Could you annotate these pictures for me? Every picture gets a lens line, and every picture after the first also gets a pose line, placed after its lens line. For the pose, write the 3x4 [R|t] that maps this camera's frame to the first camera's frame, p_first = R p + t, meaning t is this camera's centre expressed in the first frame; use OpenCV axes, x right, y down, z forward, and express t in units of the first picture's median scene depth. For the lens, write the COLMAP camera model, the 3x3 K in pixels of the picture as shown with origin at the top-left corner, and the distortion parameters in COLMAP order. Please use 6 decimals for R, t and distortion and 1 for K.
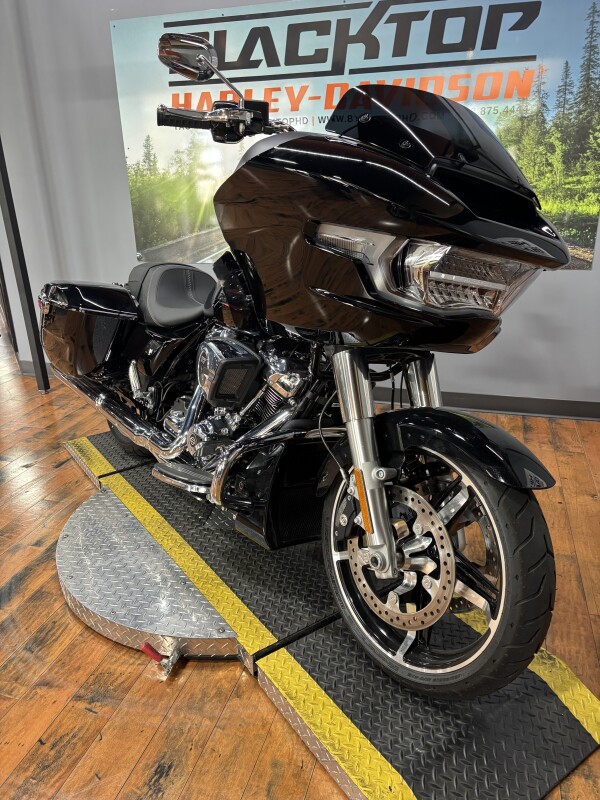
lens RADIAL K [[596.2, 0, 300.0], [0, 596.2, 400.0], [0, 0, 1]] dist [0.021259, -0.005990]
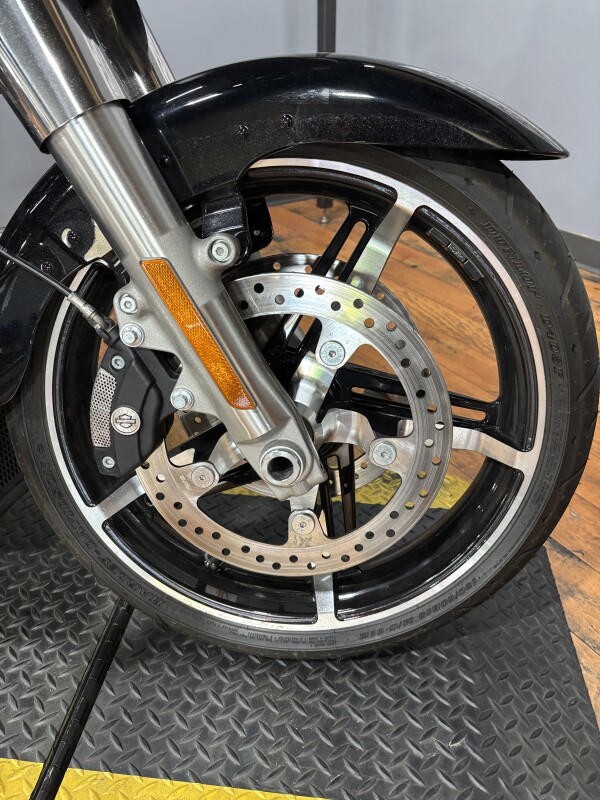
lens RADIAL K [[596.2, 0, 300.0], [0, 596.2, 400.0], [0, 0, 1]] dist [0.021259, -0.005990]
pose [[0.661093, -0.392559, 0.639416, -0.093683], [0.261994, 0.919344, 0.293541, 0.103467], [-0.703075, -0.026535, 0.710620, 0.637912]]
